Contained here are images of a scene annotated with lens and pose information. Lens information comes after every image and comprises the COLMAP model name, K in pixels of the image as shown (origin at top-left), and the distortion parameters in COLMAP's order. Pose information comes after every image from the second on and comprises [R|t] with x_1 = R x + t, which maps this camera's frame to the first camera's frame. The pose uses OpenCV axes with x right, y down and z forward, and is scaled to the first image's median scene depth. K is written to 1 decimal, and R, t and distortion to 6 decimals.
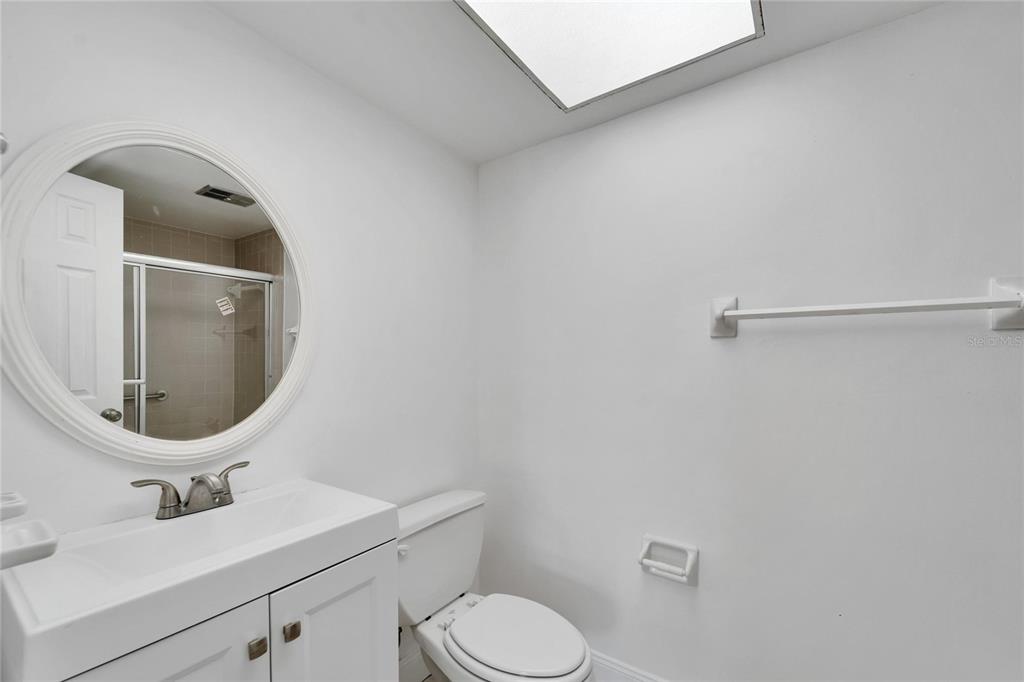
lens RADIAL K [[413.8, 0, 504.9], [0, 413.8, 344.7], [0, 0, 1]] dist [0.000850, -0.000387]
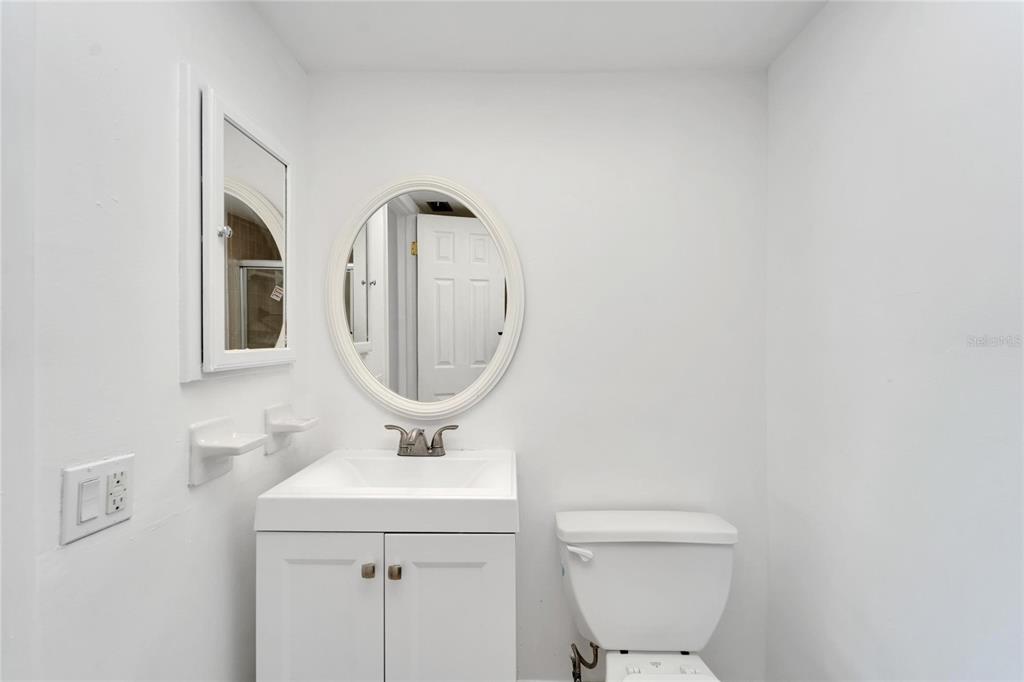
lens RADIAL K [[423.4, 0, 498.9], [0, 423.4, 324.4], [0, 0, 1]] dist [0.000302, -0.000603]
pose [[0.585468, -0.025970, -0.810279, 0.480703], [0.028897, 0.999520, -0.011156, 0.005567], [0.810180, -0.016884, 0.585938, 0.397109]]
